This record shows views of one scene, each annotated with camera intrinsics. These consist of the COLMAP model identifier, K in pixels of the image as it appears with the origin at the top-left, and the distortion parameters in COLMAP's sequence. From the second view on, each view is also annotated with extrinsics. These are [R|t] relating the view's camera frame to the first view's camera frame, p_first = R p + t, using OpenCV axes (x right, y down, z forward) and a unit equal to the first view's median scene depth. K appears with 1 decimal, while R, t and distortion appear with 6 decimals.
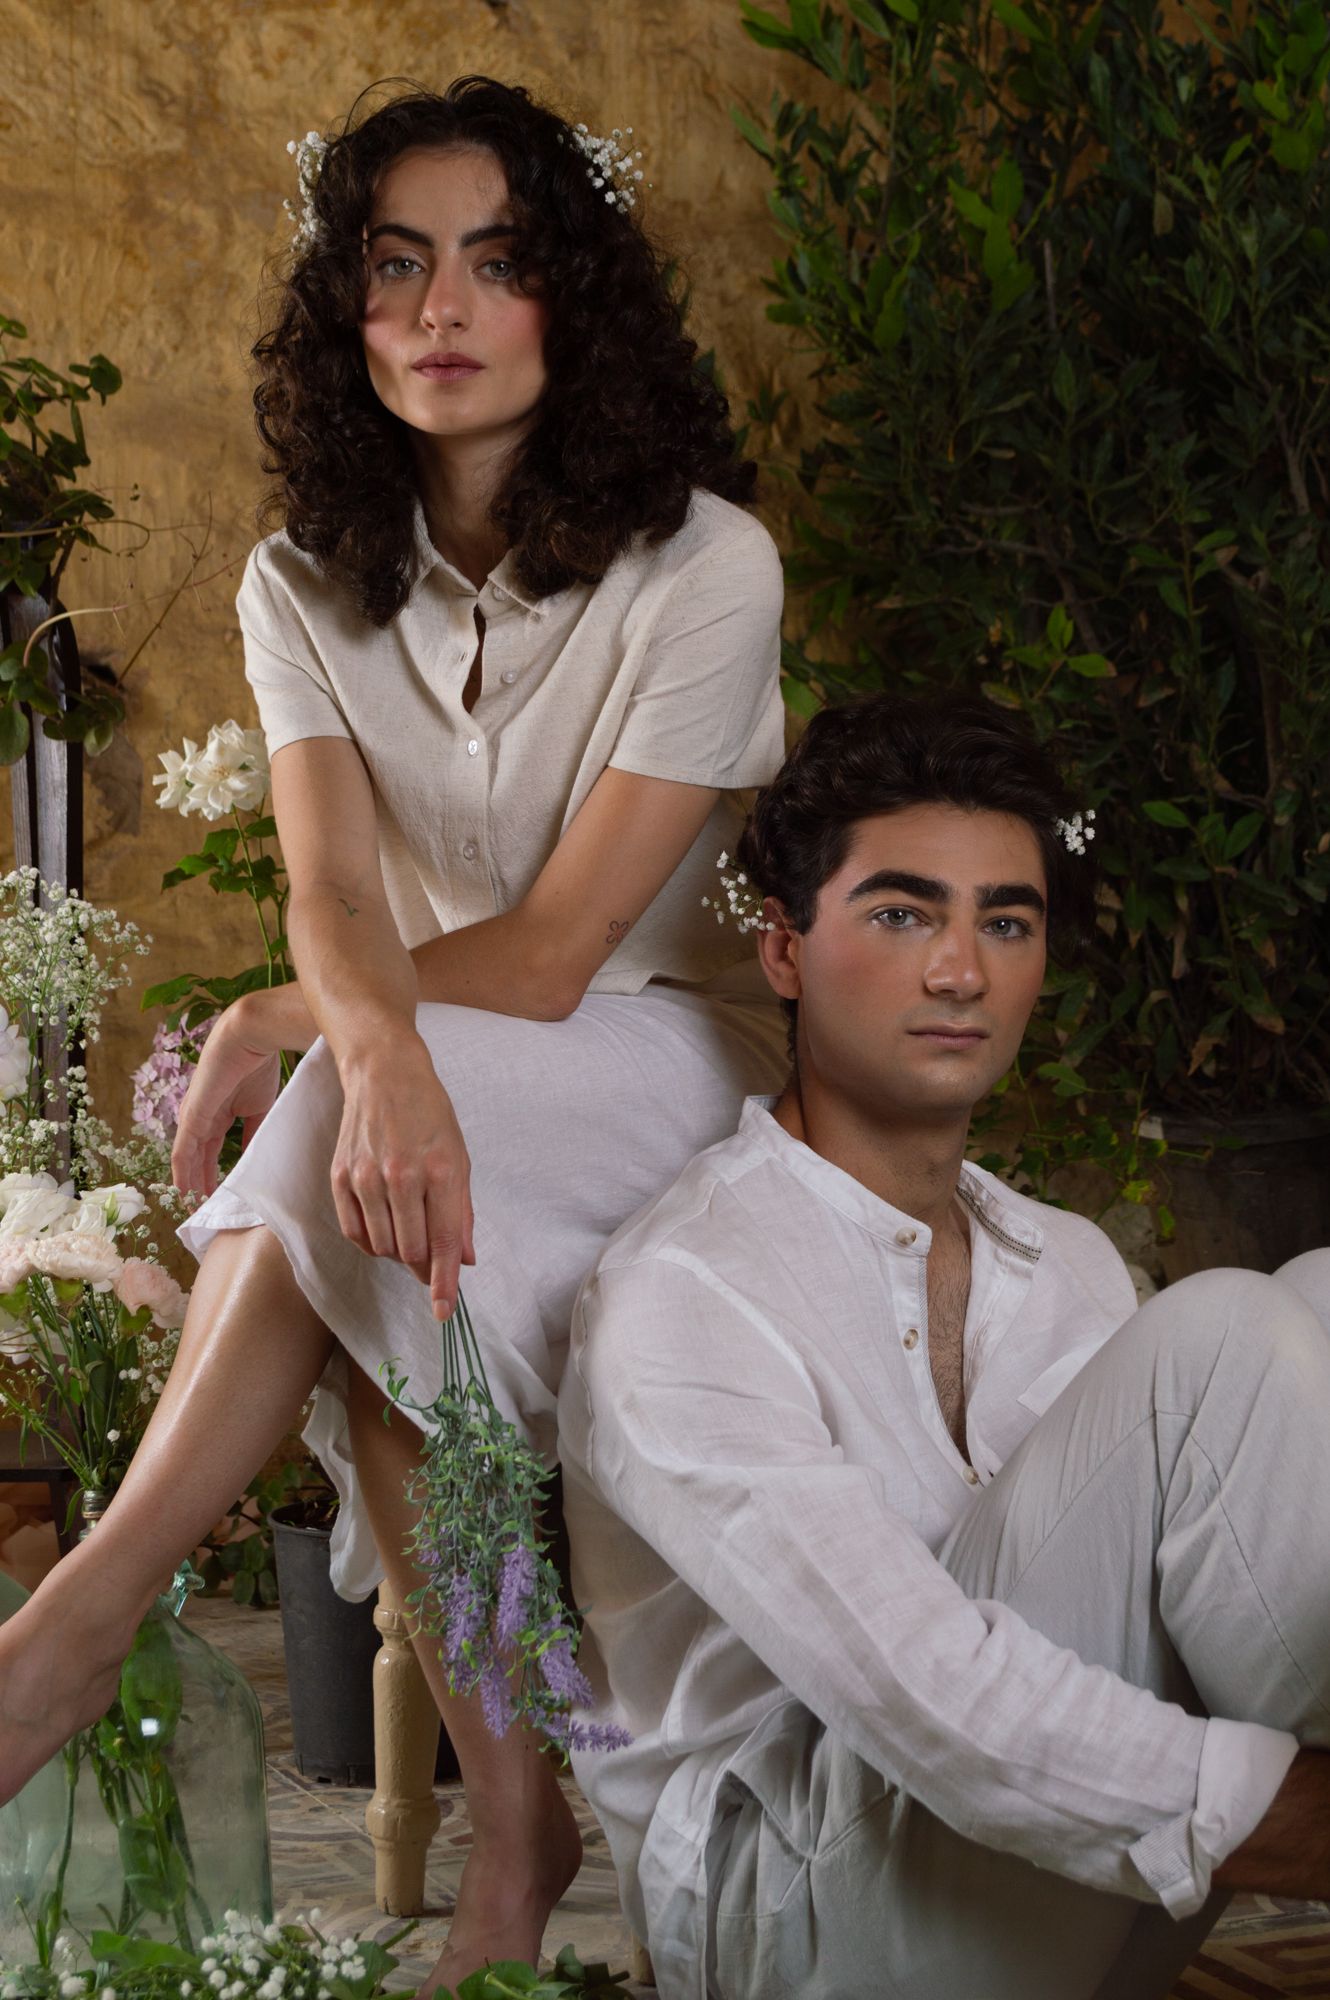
lens RADIAL K [[3462.0, 0, 665.0], [0, 3462.0, 1000.0], [0, 0, 1]] dist [-0.086979, 0.293626]
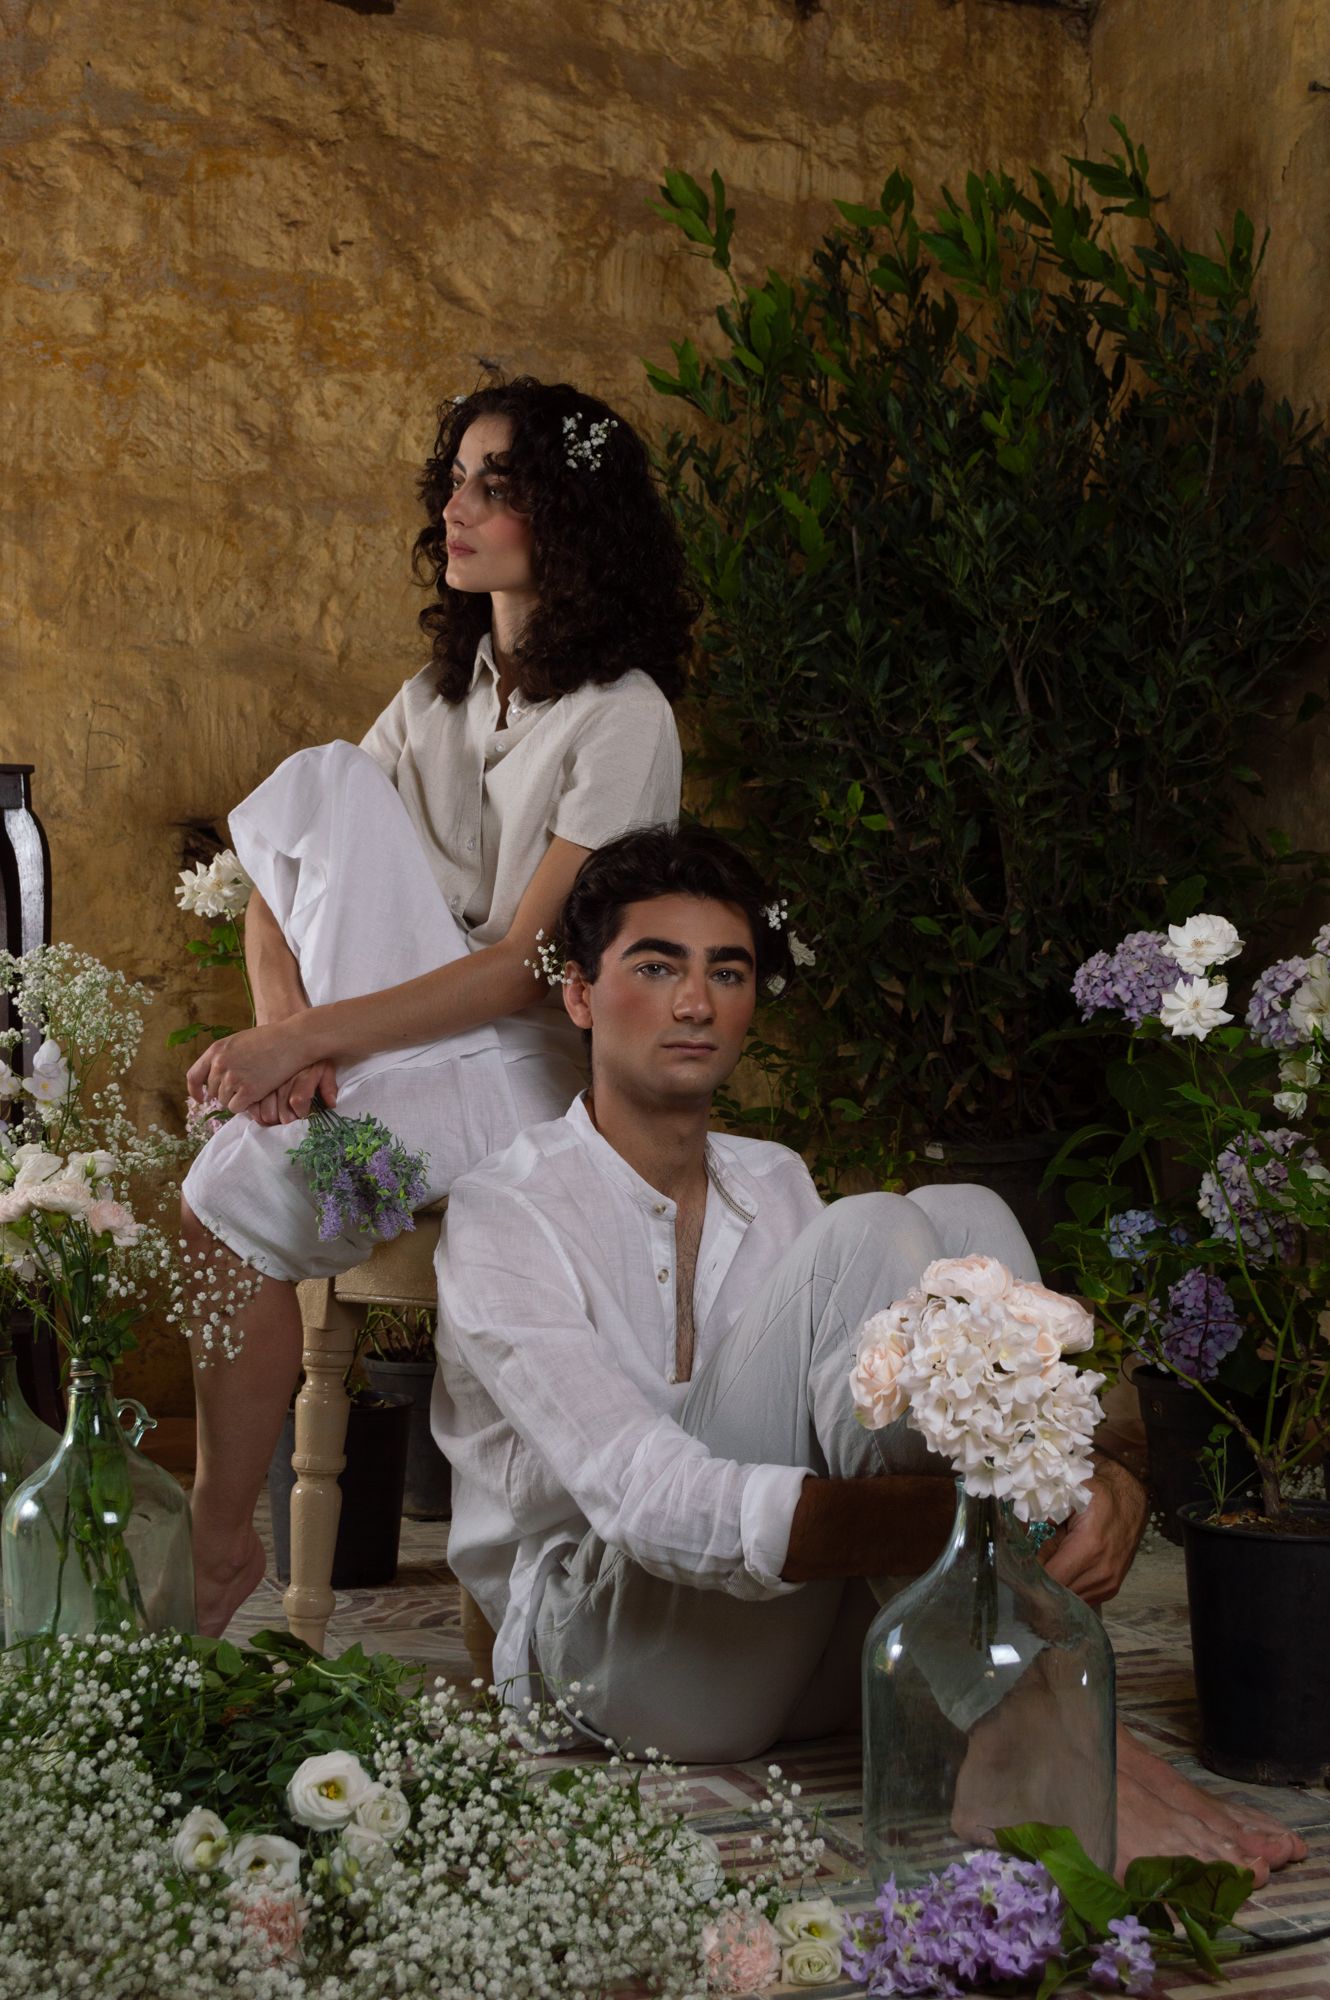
lens RADIAL K [[2524.2, 0, 663.2], [0, 2524.2, 1058.5], [0, 0, 1]] dist [-0.022831, -0.013332]
pose [[0.998781, 0.002136, -0.049313, 0.083169], [-0.003162, 0.999780, -0.020736, 0.021632], [0.049258, 0.020867, 0.998568, -0.040376]]
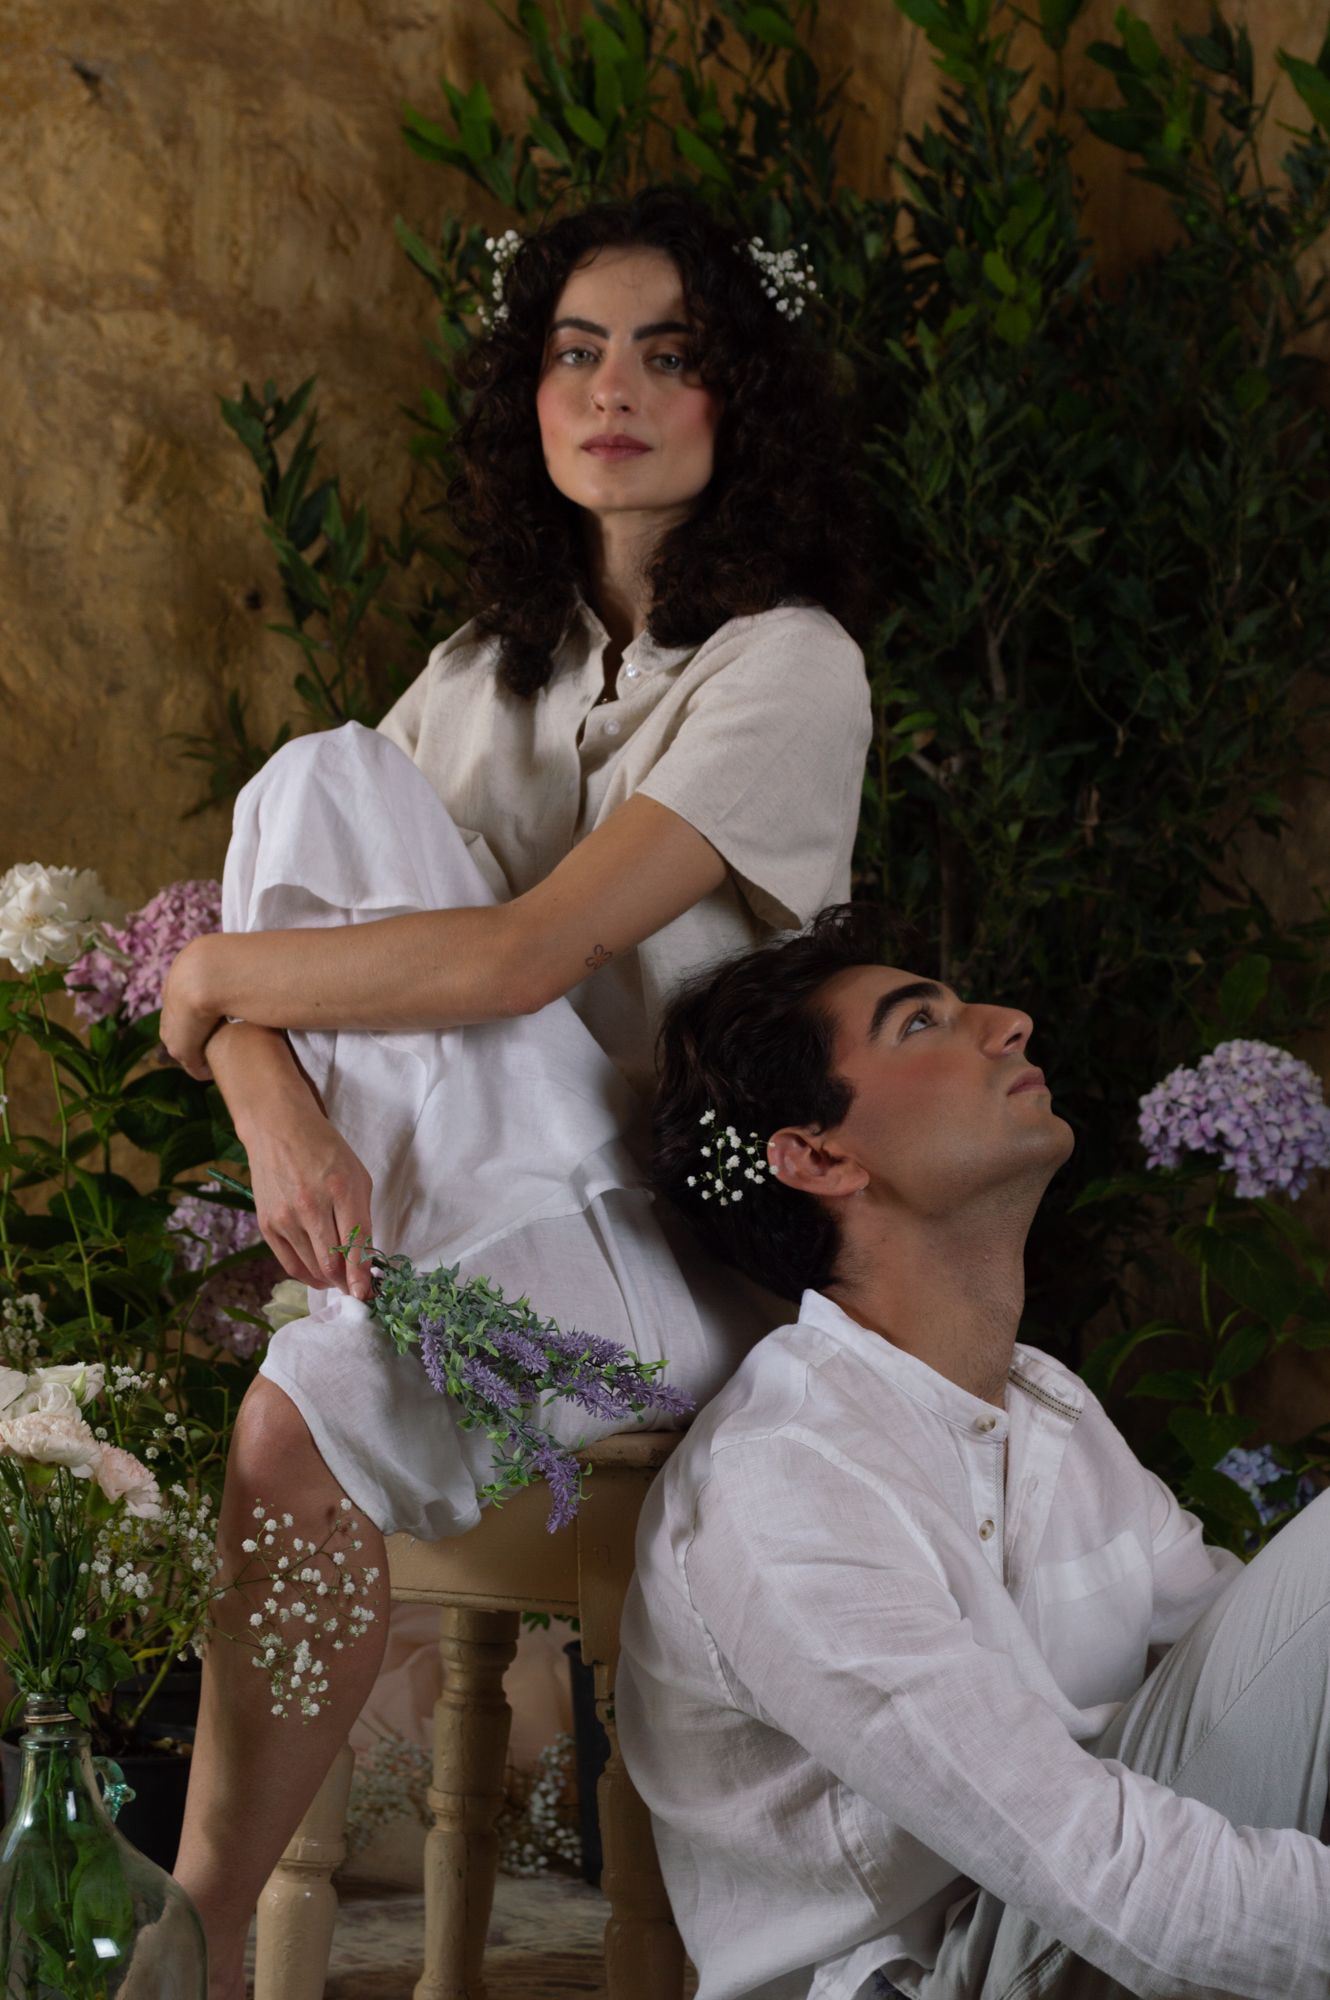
lens RADIAL K [[4072.0, 0, 665.0], [0, 4072.0, 1000.0], [0, 0, 1]] dist [-0.131898, 0.593285]
pose [[0.968601, 0.045782, 0.244368, -0.168044], [-0.033429, 0.997956, -0.054462, 0.006172], [-0.246362, 0.044583, 0.968152, -0.061764]]
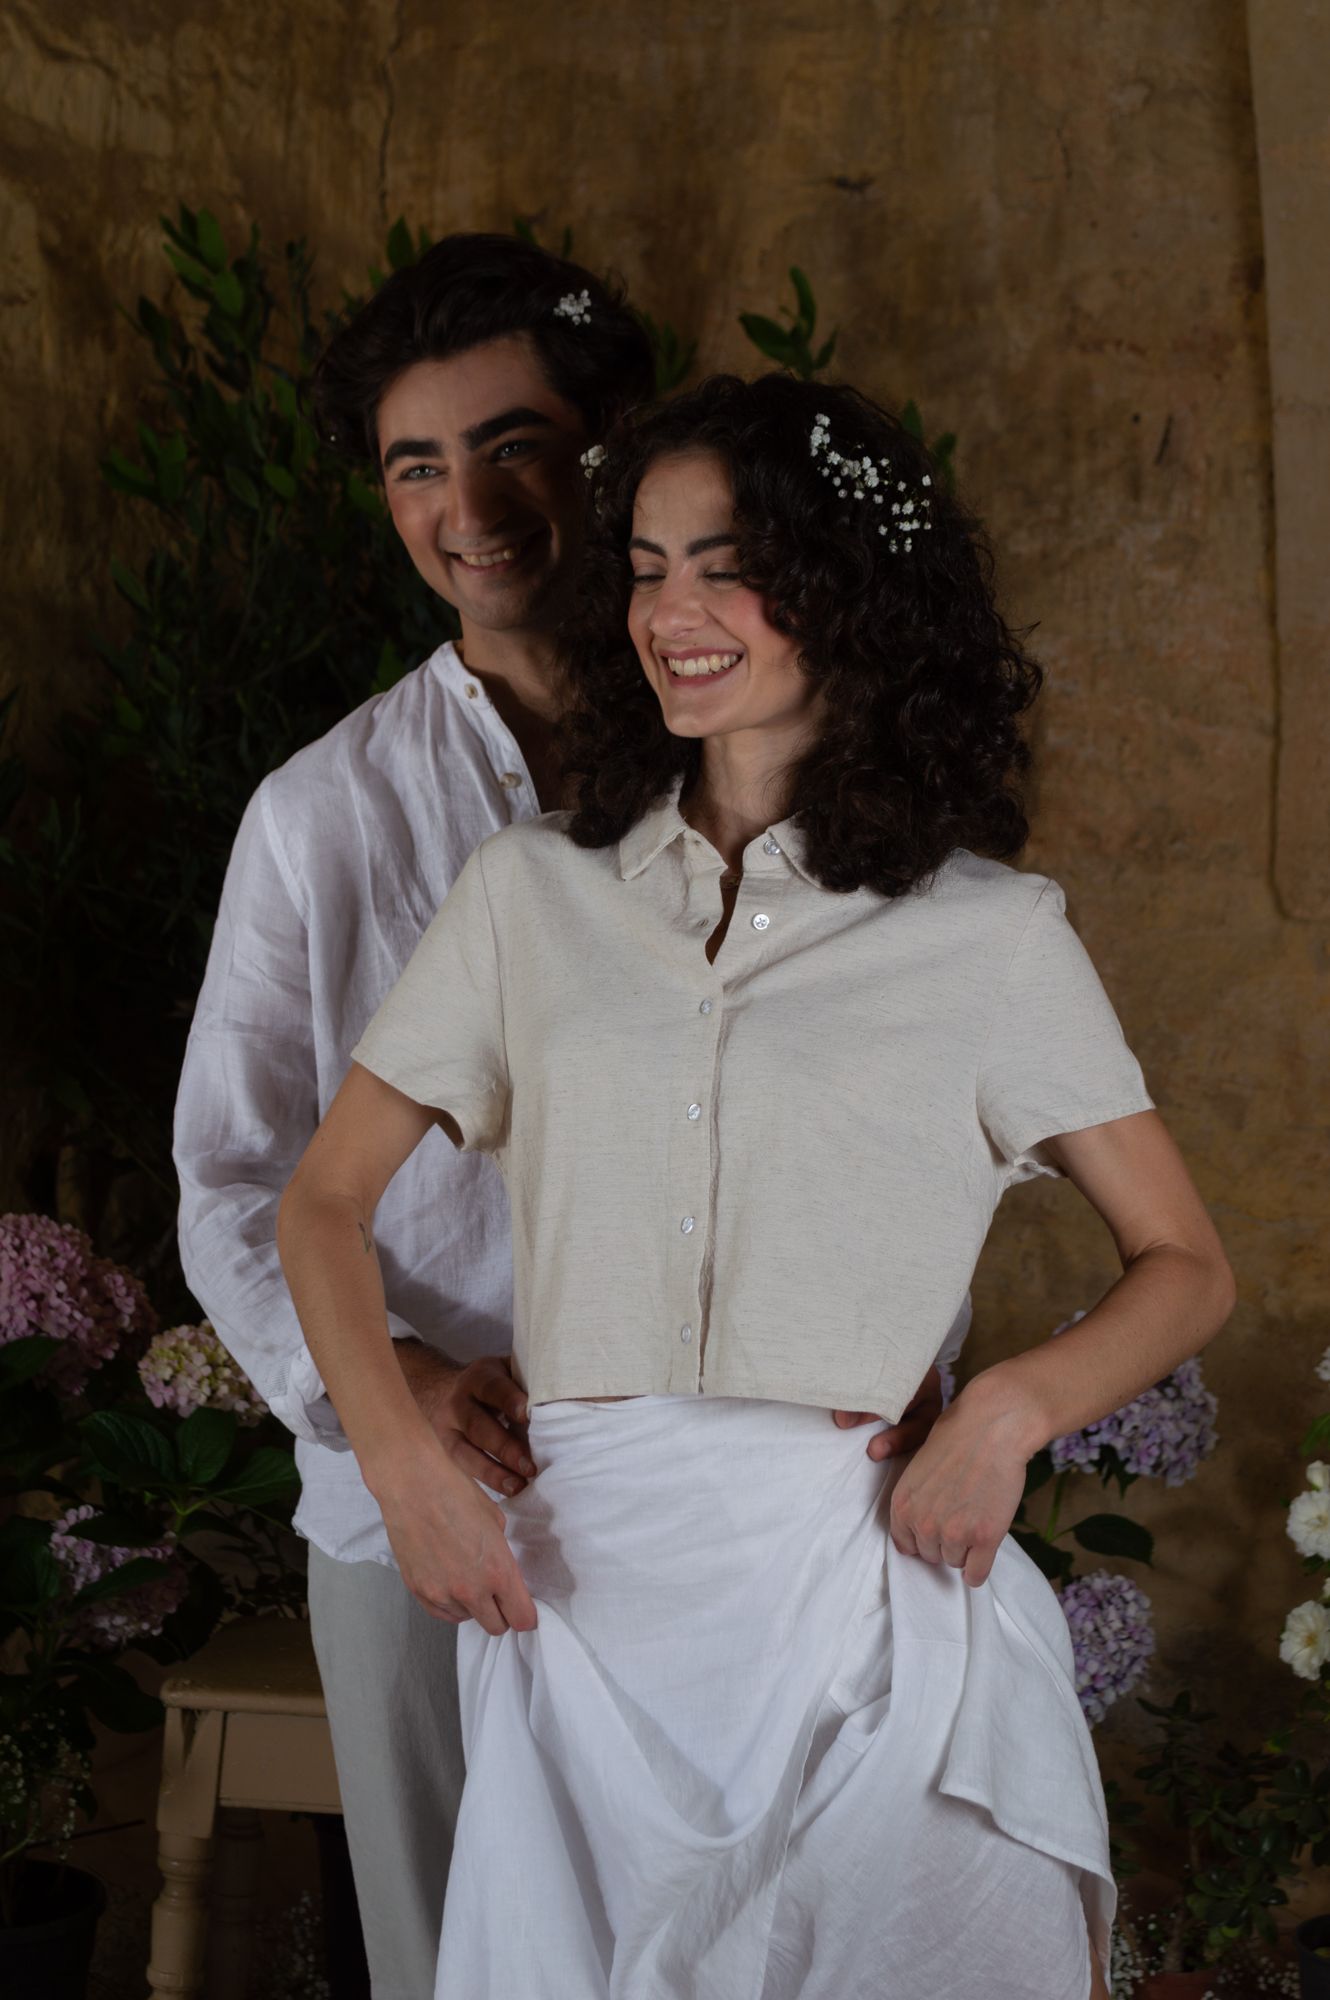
lens RADIAL K [[3462.0, 0, 665.0], [0, 3462.0, 1000.0], [0, 0, 1]] dist [-0.086979, 0.293626]
pose [[0.840507, 0.007130, 0.541754, -0.402882], [-0.030921, 0.998915, 0.034826, -0.168986], [-0.540918, -0.046023, 0.839815, 0.034691]]
